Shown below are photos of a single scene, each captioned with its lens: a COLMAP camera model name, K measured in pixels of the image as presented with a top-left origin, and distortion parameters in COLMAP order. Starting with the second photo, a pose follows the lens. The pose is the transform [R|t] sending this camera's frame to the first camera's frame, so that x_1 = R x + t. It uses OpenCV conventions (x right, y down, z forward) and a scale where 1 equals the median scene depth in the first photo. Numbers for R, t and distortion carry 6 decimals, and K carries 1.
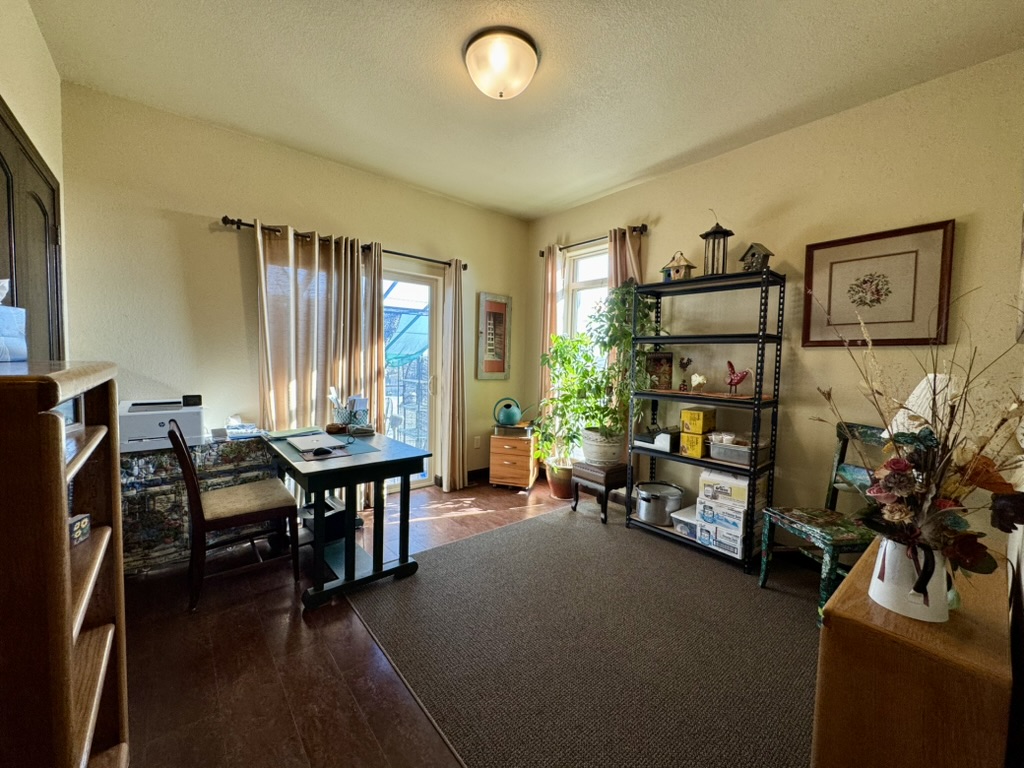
lens RADIAL K [[408.6, 0, 515.0], [0, 408.6, 384.6], [0, 0, 1]] dist [-0.001419, -0.000099]
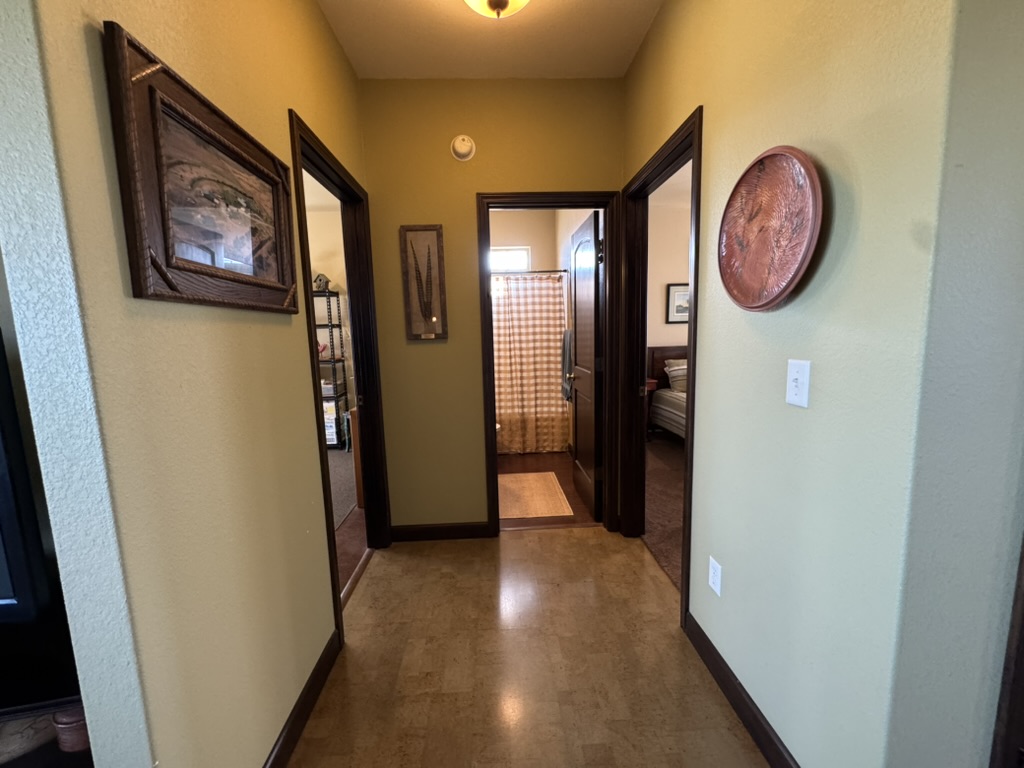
lens RADIAL K [[408.6, 0, 513.3], [0, 408.6, 388.4], [0, 0, 1]] dist [-0.001419, -0.000099]
pose [[0.595637, -0.146765, 0.789732, -0.411732], [0.086953, 0.989170, 0.118247, 0.020144], [-0.798533, -0.001763, 0.601948, -0.782816]]
